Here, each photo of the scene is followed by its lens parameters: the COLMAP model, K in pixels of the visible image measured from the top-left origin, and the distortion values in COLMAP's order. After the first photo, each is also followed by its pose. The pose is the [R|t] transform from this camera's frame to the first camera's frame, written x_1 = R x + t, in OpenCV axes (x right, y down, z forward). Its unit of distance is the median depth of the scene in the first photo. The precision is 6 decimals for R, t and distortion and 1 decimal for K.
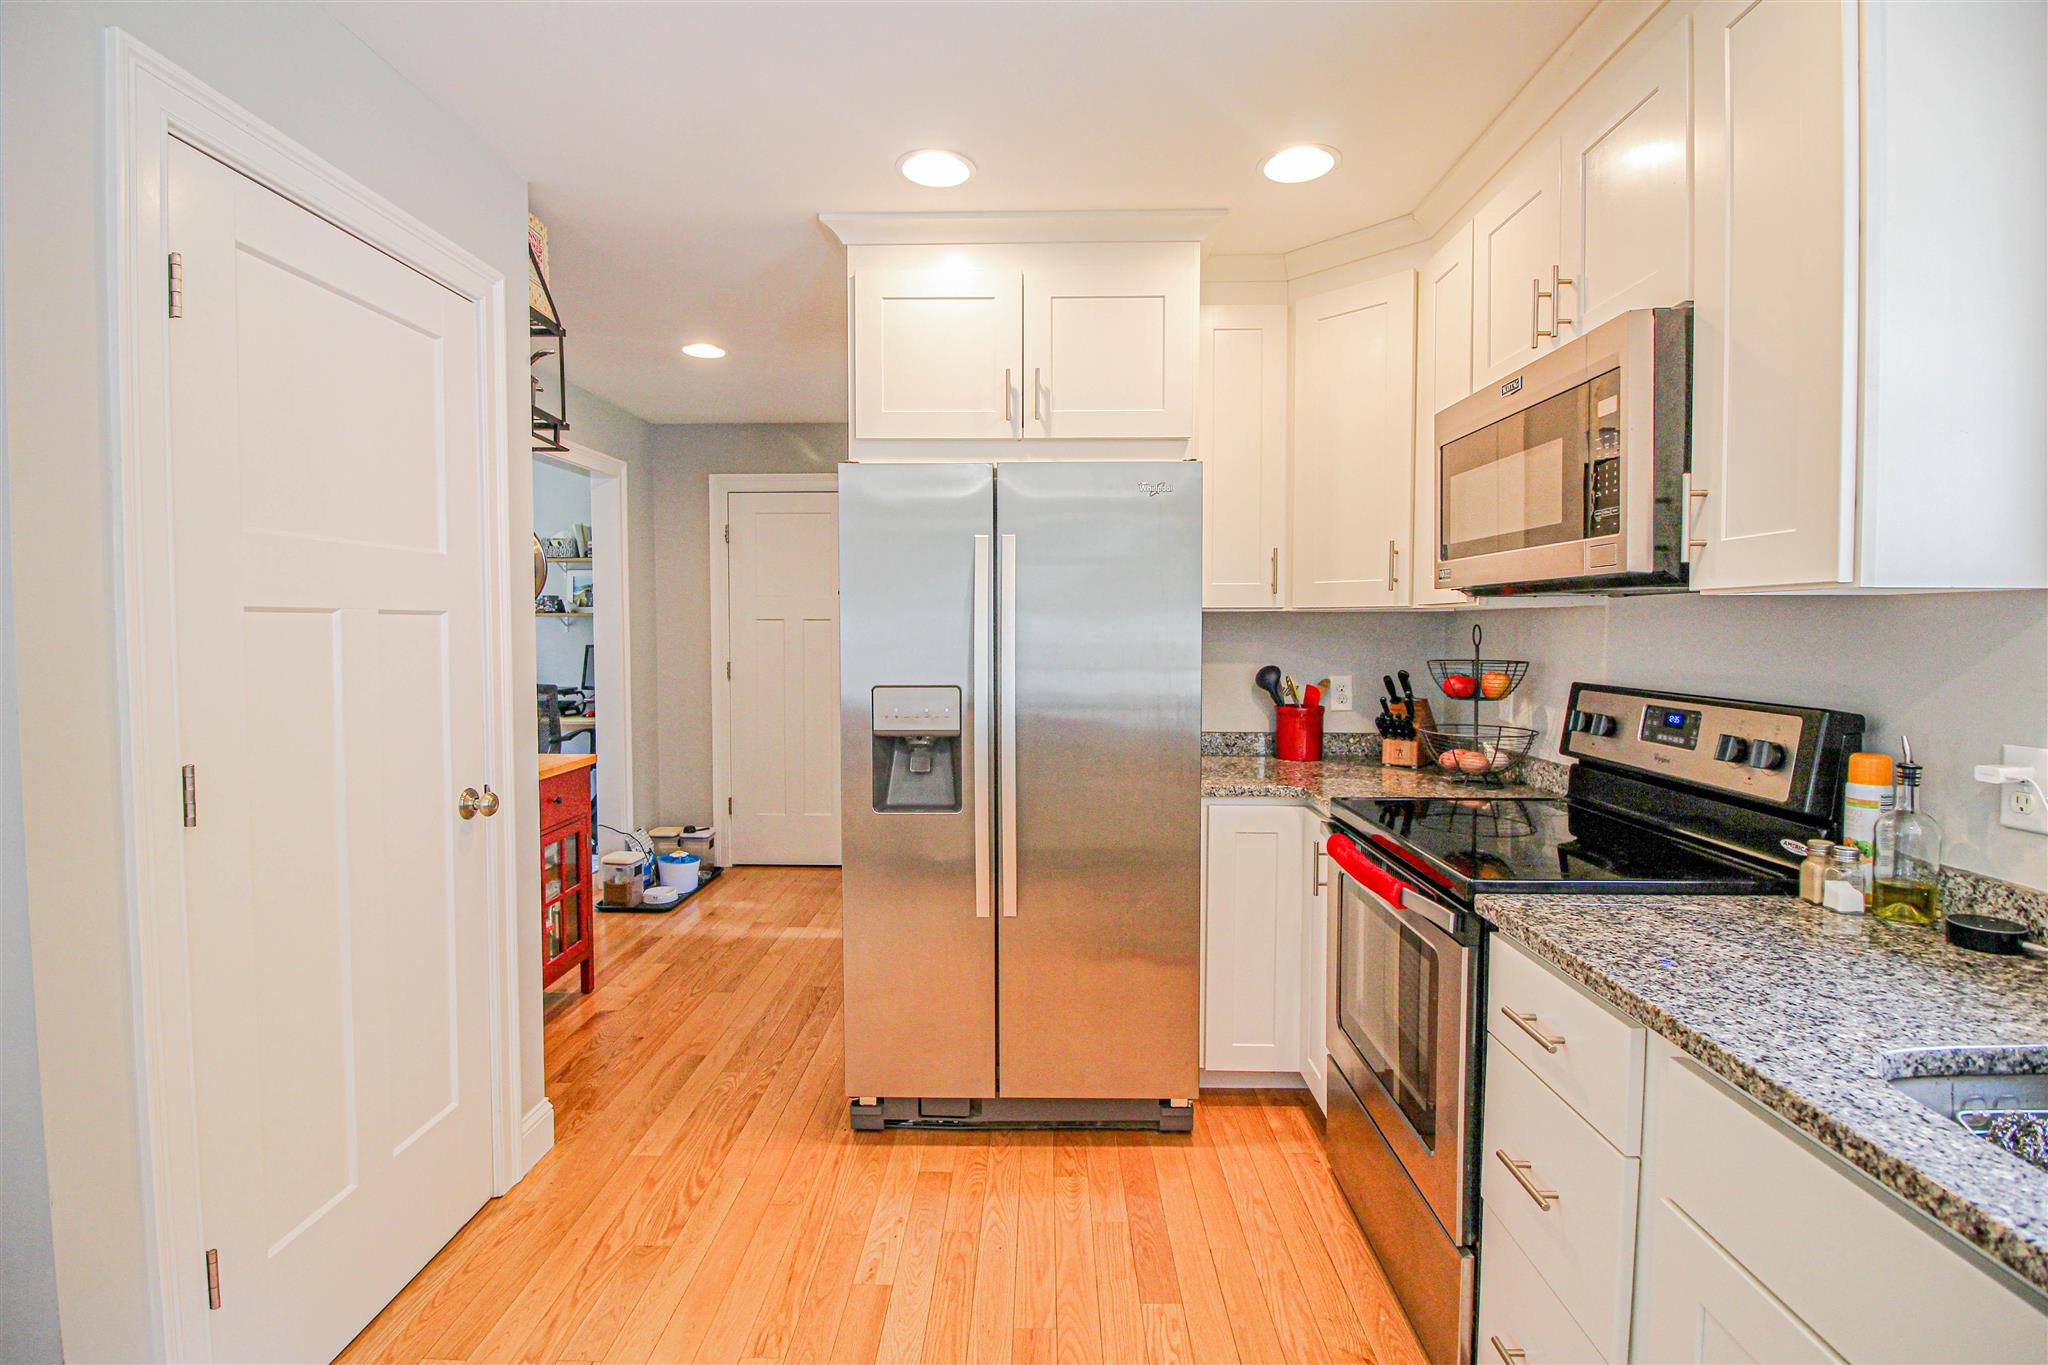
lens RADIAL K [[964.5, 0, 1021.2], [0, 964.5, 668.5], [0, 0, 1]] dist [0.001817, -0.000040]
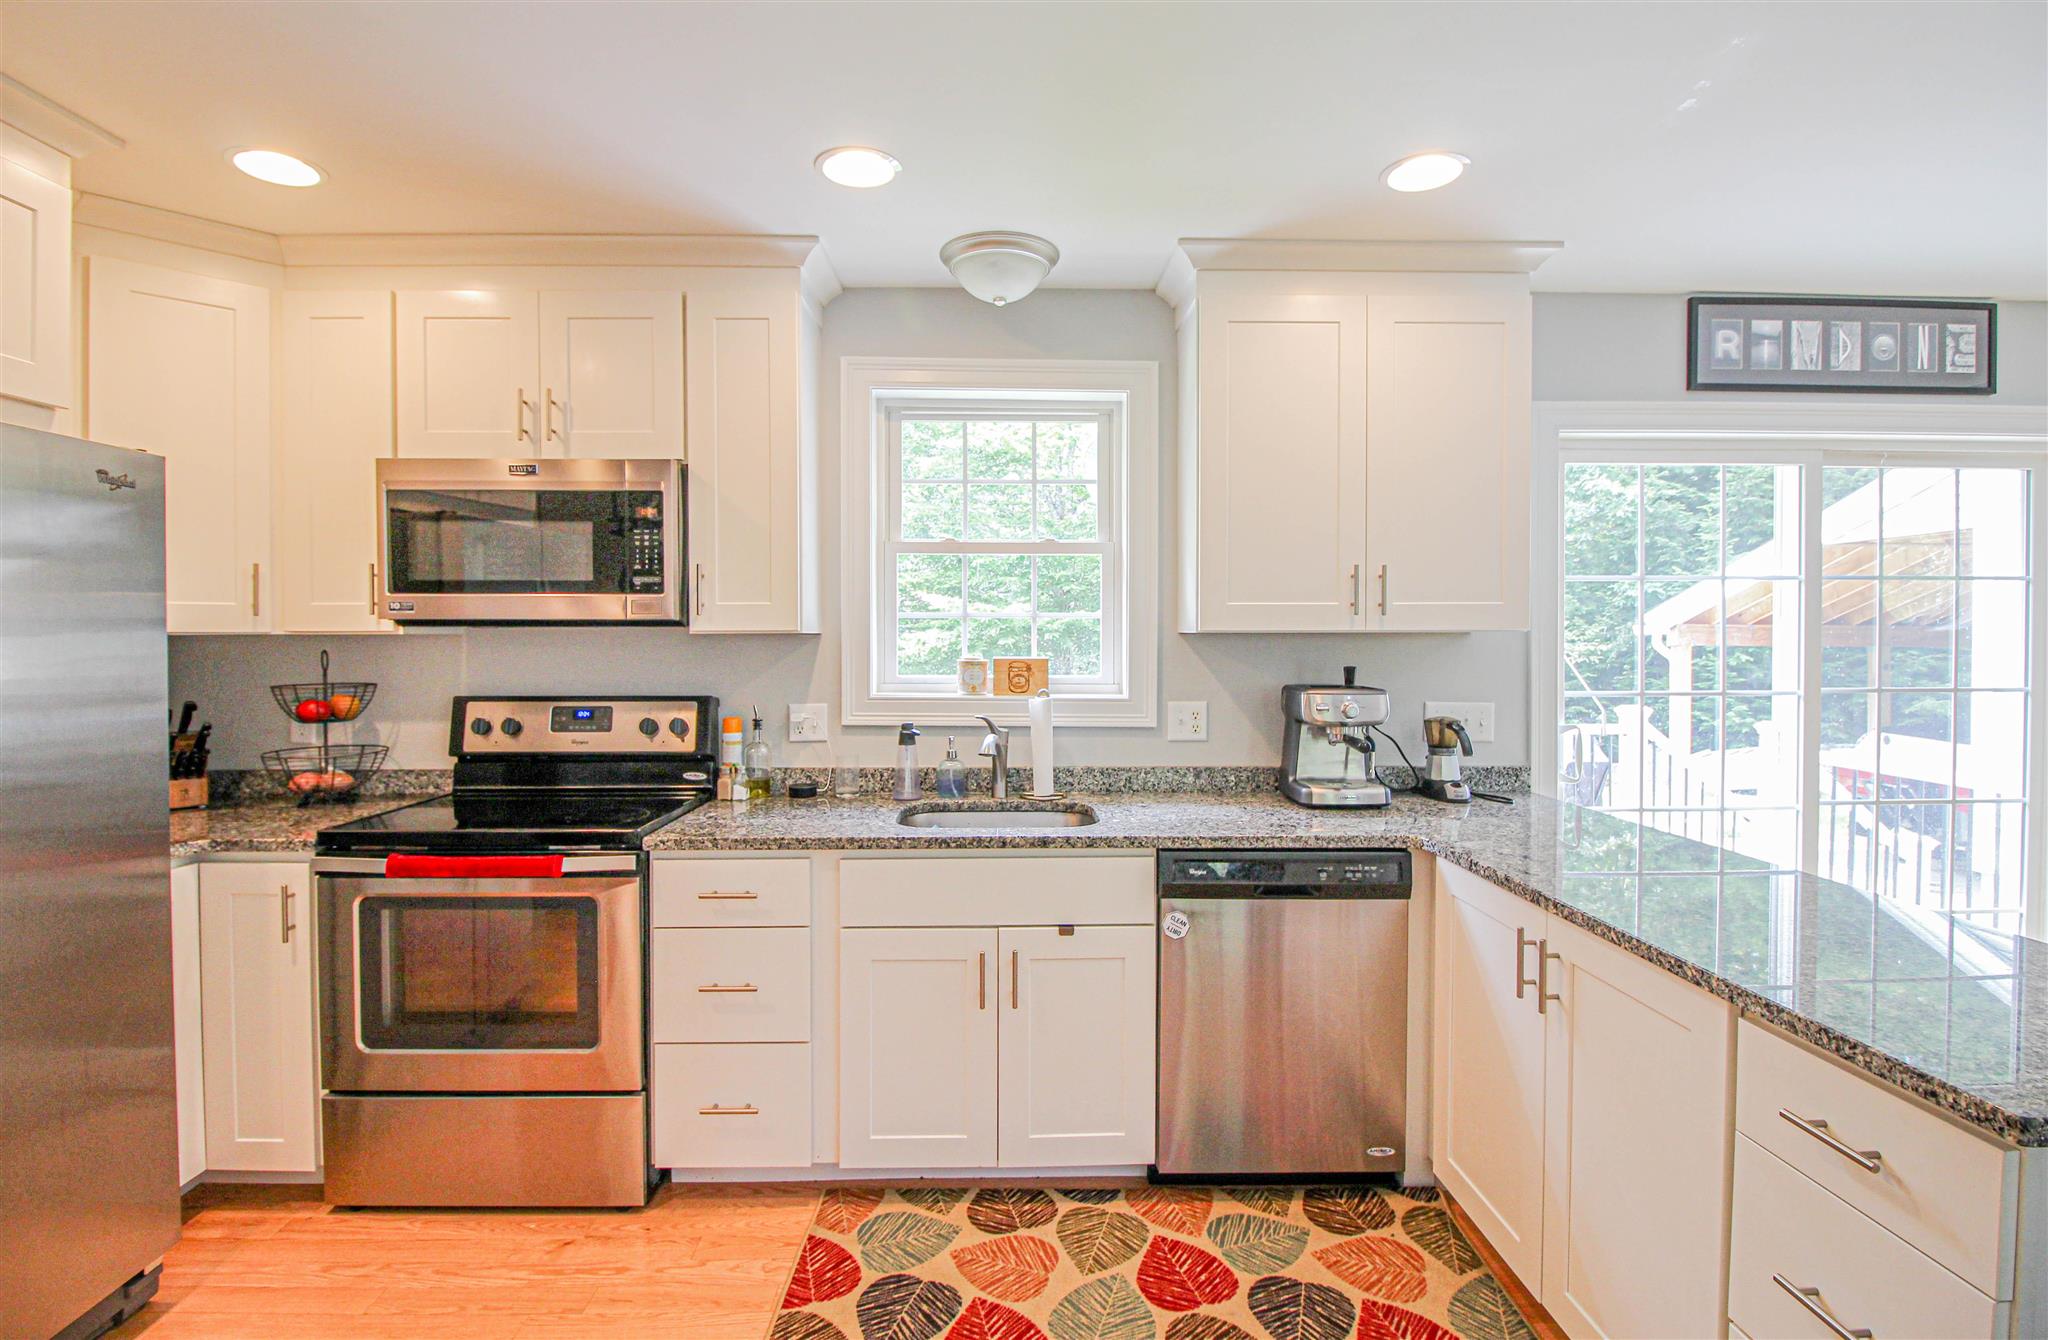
lens RADIAL K [[968.5, 0, 1022.5], [0, 968.5, 647.5], [0, 0, 1]] dist [0.000322, 0.000474]
pose [[-0.040204, -0.009294, 0.999148, -0.787506], [0.045185, 0.998917, 0.011110, -0.033804], [-0.998169, 0.045594, -0.039740, 0.370272]]
